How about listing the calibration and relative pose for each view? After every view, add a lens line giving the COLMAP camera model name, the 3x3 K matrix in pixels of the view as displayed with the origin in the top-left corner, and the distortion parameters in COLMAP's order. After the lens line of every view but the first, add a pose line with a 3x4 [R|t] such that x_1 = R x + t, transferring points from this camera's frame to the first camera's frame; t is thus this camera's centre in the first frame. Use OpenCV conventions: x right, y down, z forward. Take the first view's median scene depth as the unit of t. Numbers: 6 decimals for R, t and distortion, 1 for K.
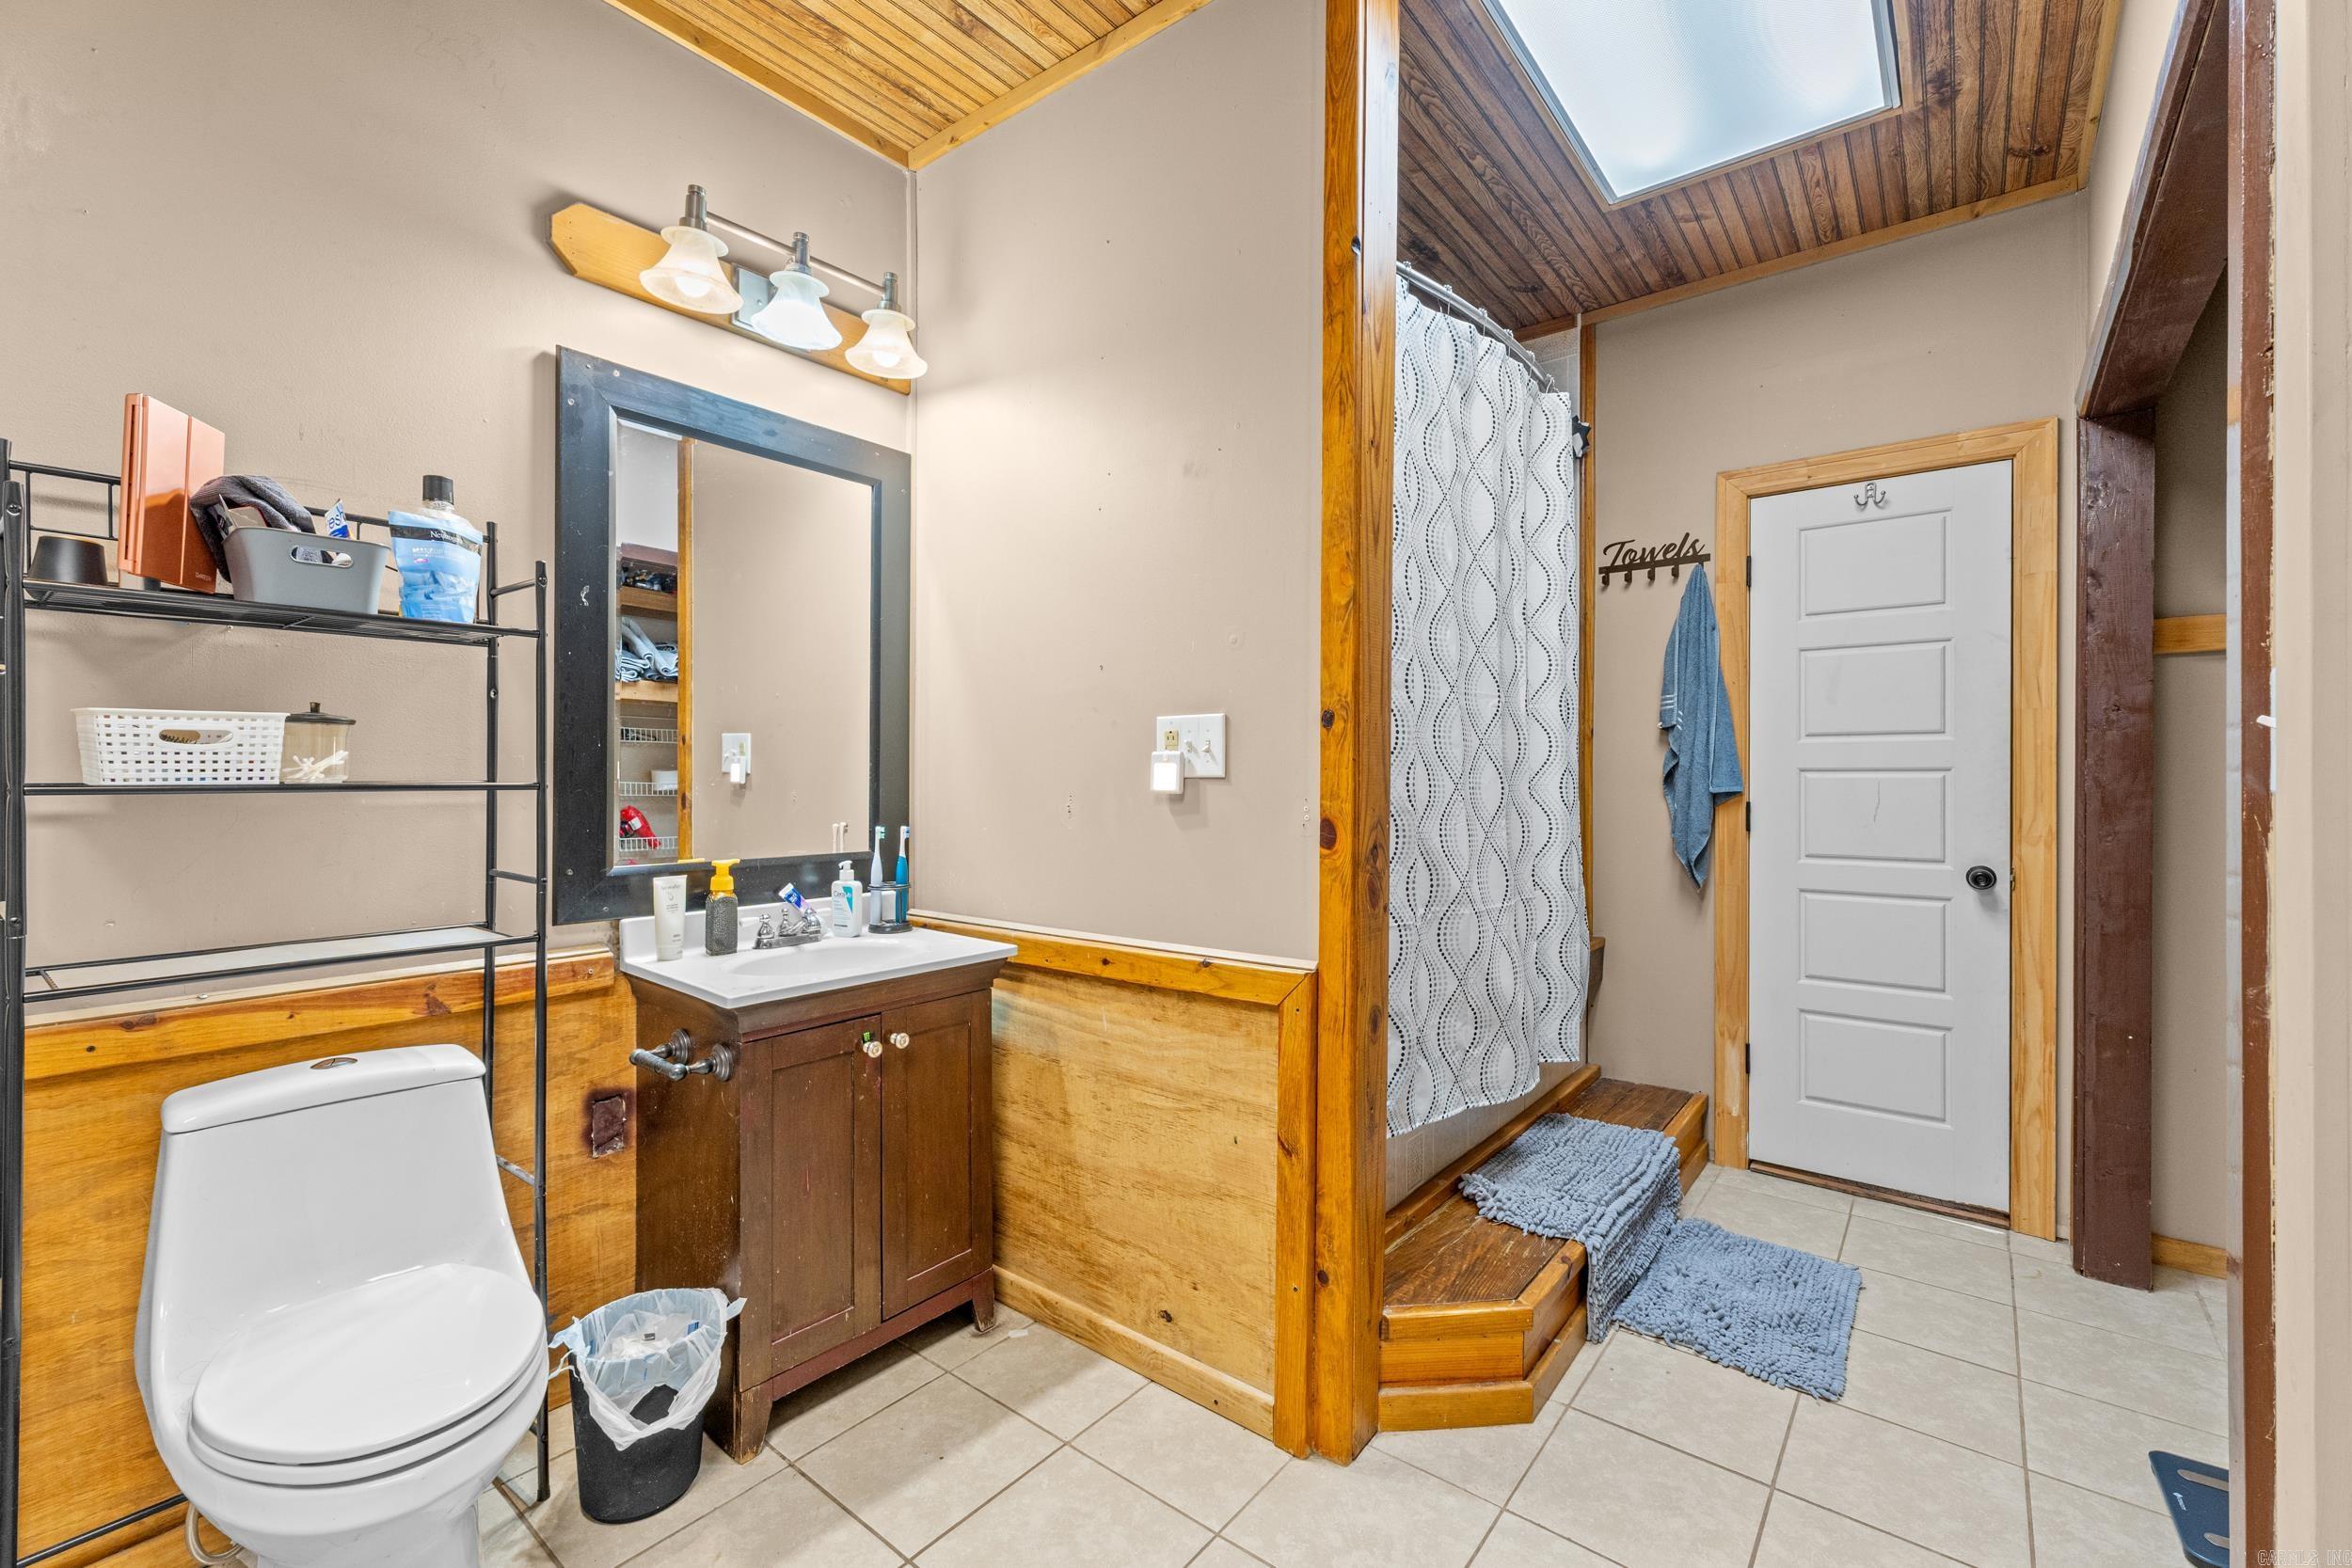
lens RADIAL K [[1001.9, 0, 1187.8], [0, 1001.9, 773.4], [0, 0, 1]] dist [0.002366, 0.000229]
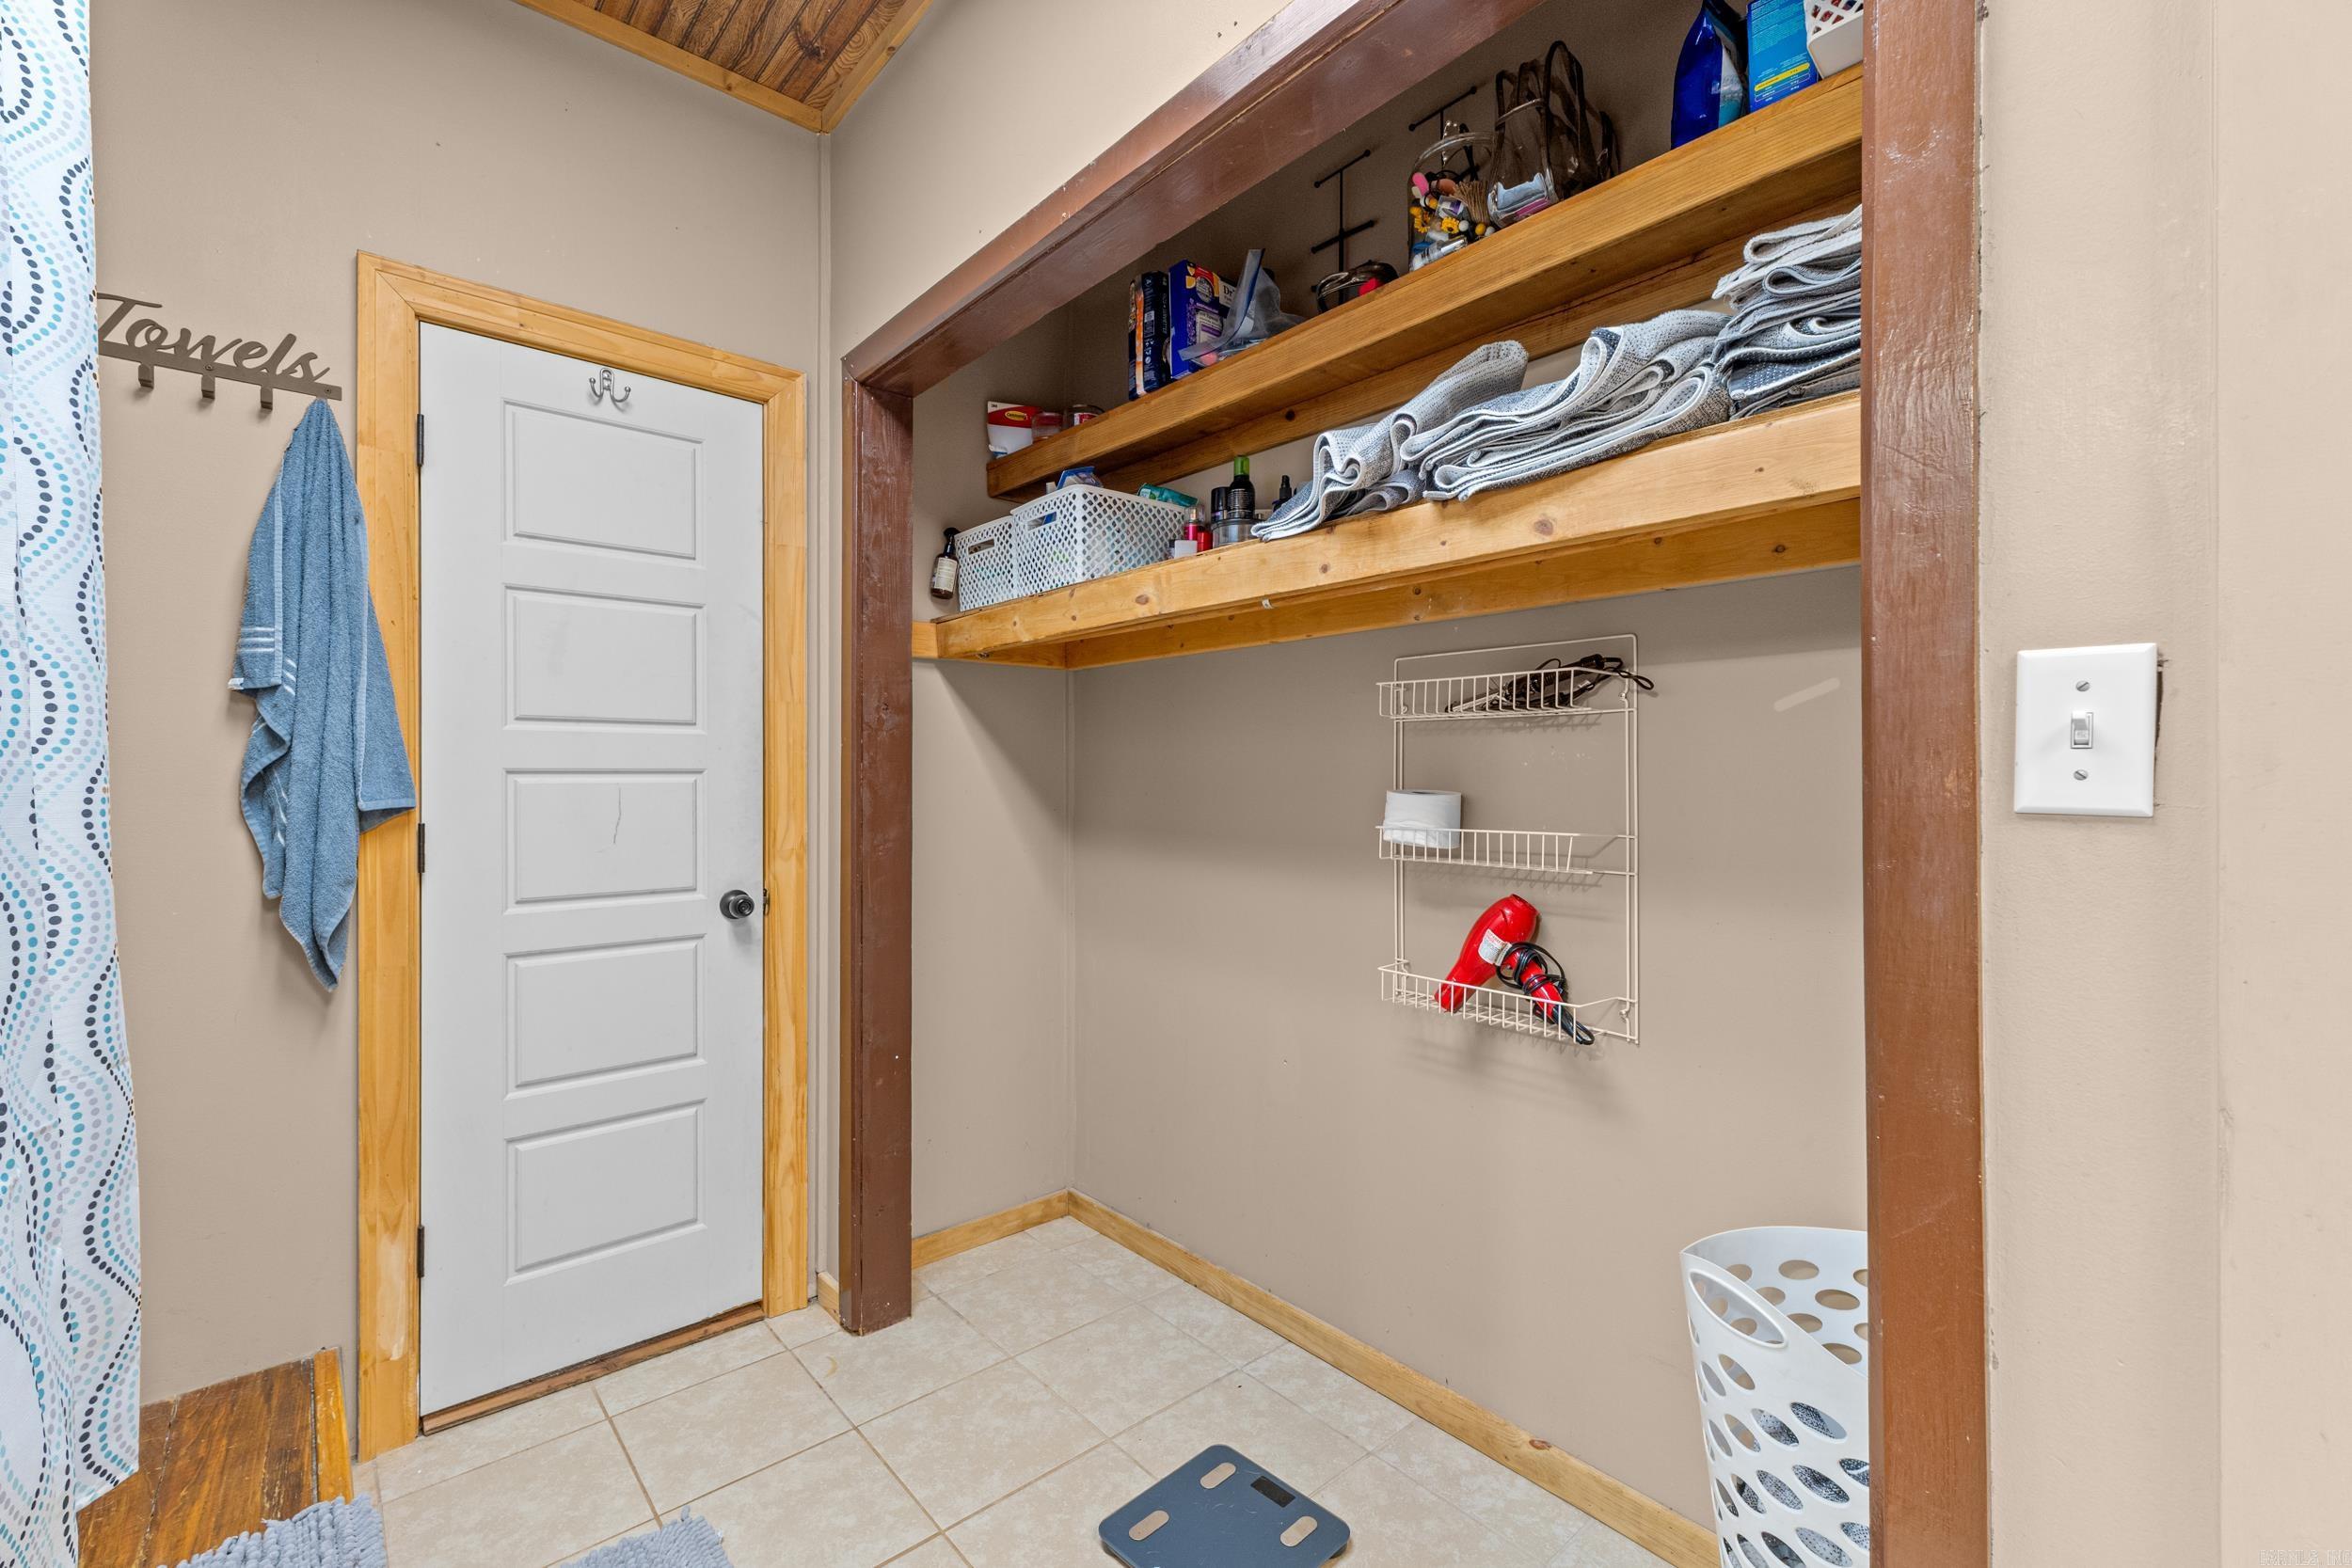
lens RADIAL K [[1001.9, 0, 1187.8], [0, 1001.9, 773.4], [0, 0, 1]] dist [0.002366, 0.000229]
pose [[0.171283, -0.001790, 0.985220, 0.047636], [-0.007071, 0.999970, 0.003046, -0.007234], [-0.985196, -0.007488, 0.171266, 0.467431]]
